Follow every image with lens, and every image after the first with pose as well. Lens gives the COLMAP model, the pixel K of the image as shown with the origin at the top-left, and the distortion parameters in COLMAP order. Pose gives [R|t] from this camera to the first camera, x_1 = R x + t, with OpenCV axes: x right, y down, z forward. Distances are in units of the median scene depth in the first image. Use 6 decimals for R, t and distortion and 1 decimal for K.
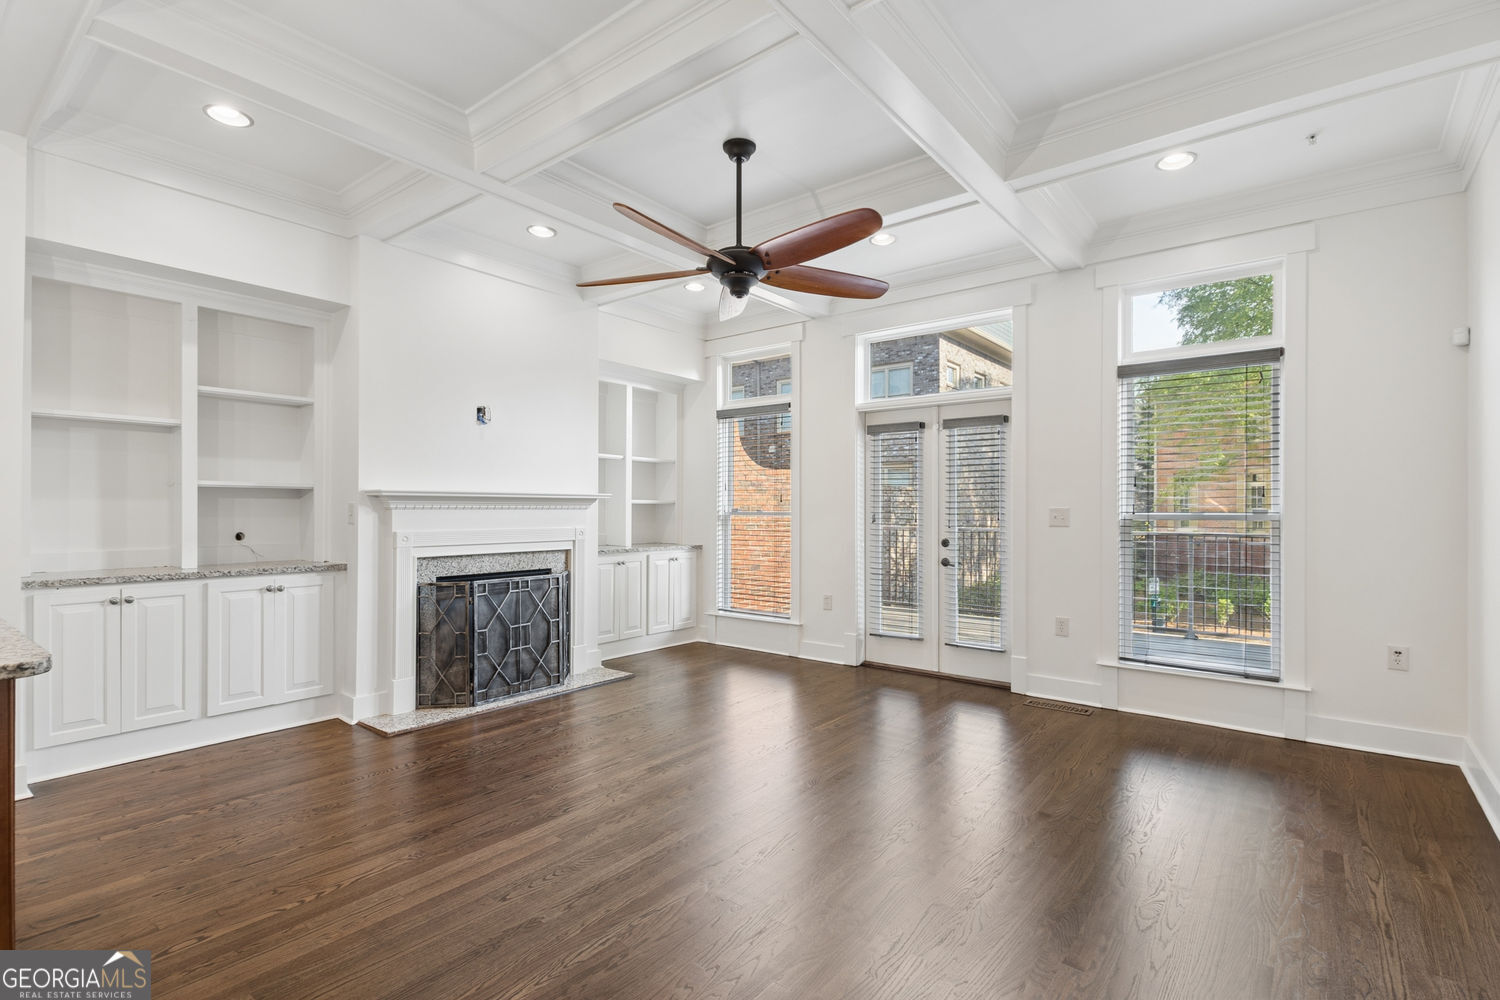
lens RADIAL K [[710.5, 0, 757.5], [0, 710.5, 505.9], [0, 0, 1]] dist [0.015547, -0.008645]
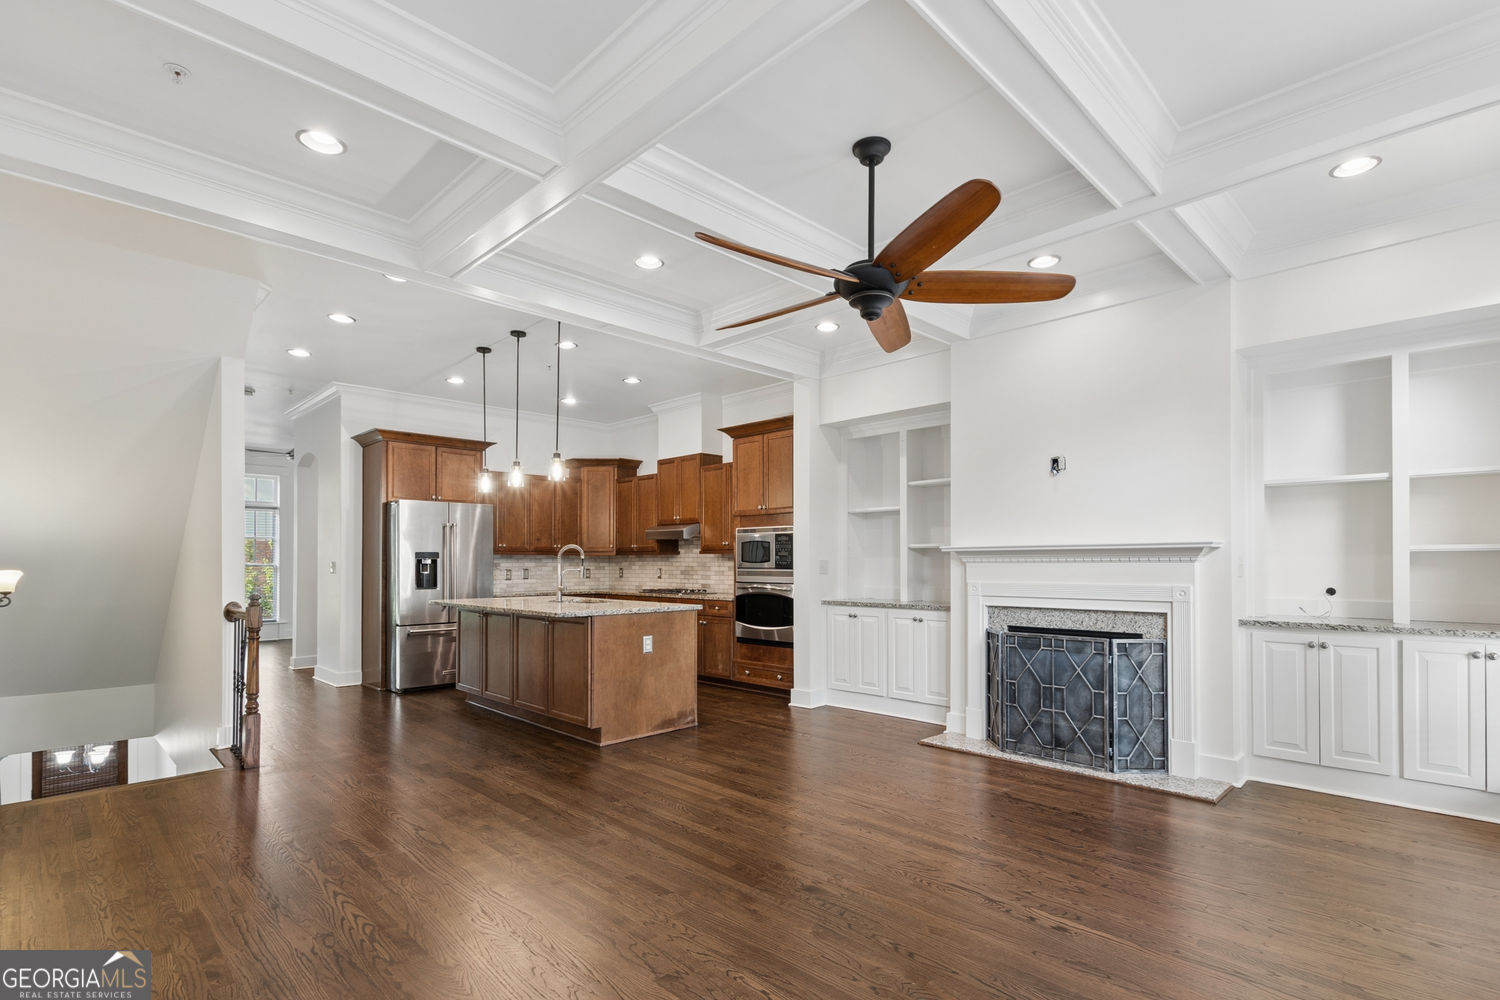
lens RADIAL K [[710.5, 0, 771.8], [0, 710.5, 549.9], [0, 0, 1]] dist [0.015547, -0.008645]
pose [[-0.106004, -0.019056, -0.994183, 0.582614], [0.009669, 0.999749, -0.020193, 0.003403], [0.994319, -0.011753, -0.105793, 0.668847]]
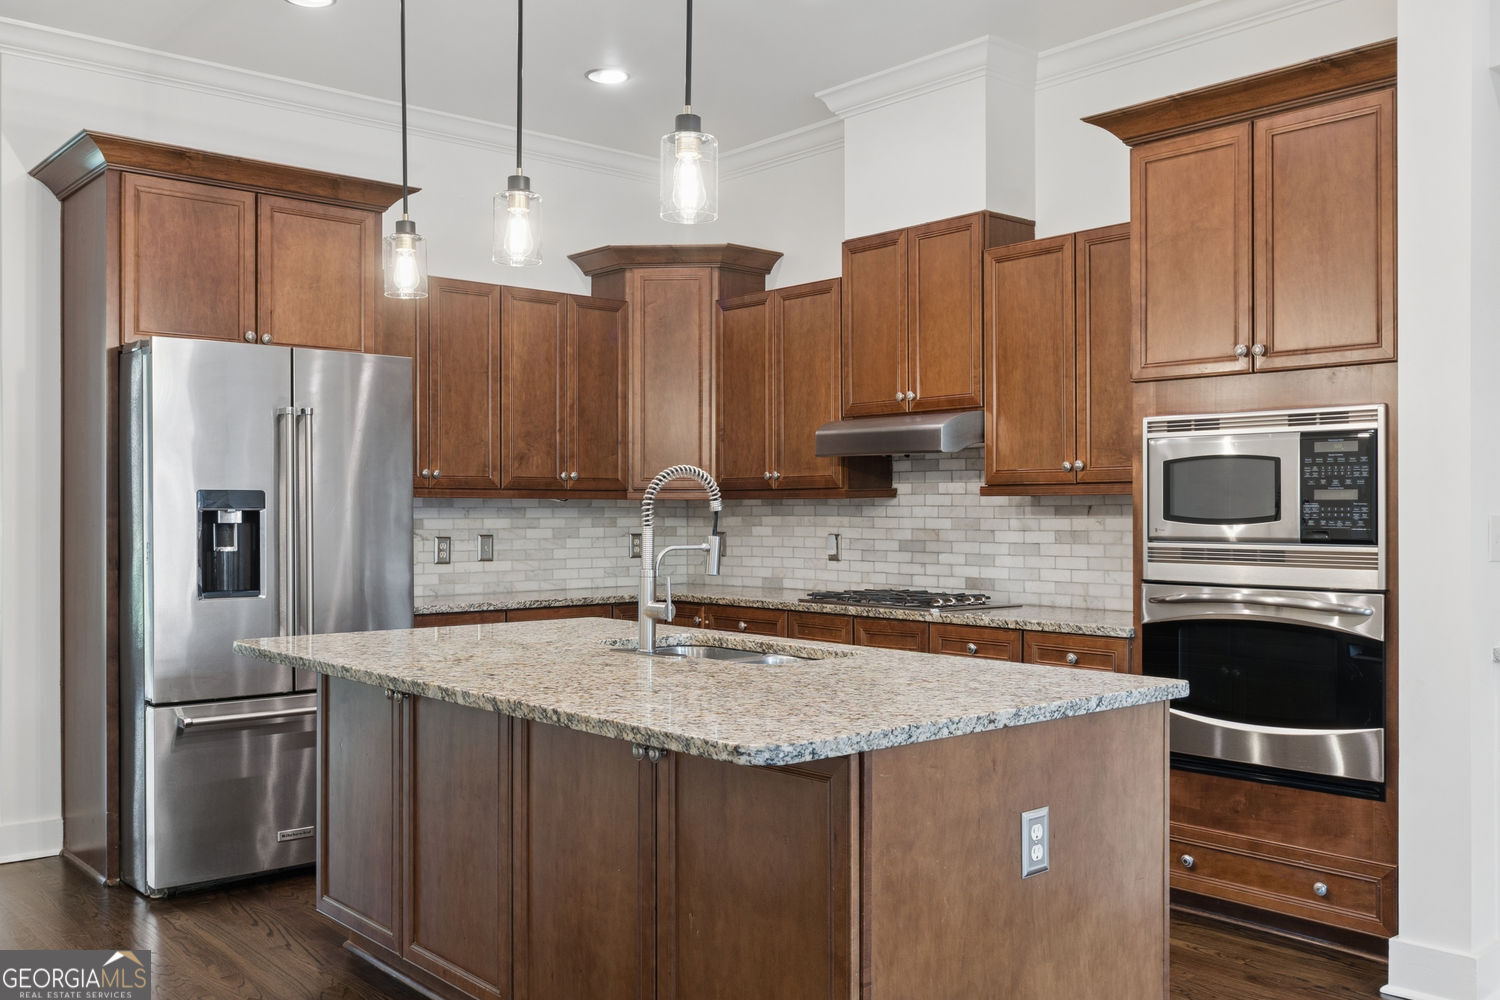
lens RADIAL K [[1320.8, 0, 790.2], [0, 1320.8, 510.7], [0, 0, 1]] dist [0.015543, -0.045021]
pose [[-0.170006, -0.002435, -0.985440, 0.093601], [0.008161, 0.999959, -0.003879, -0.006323], [0.985409, -0.008701, -0.169979, 0.380114]]
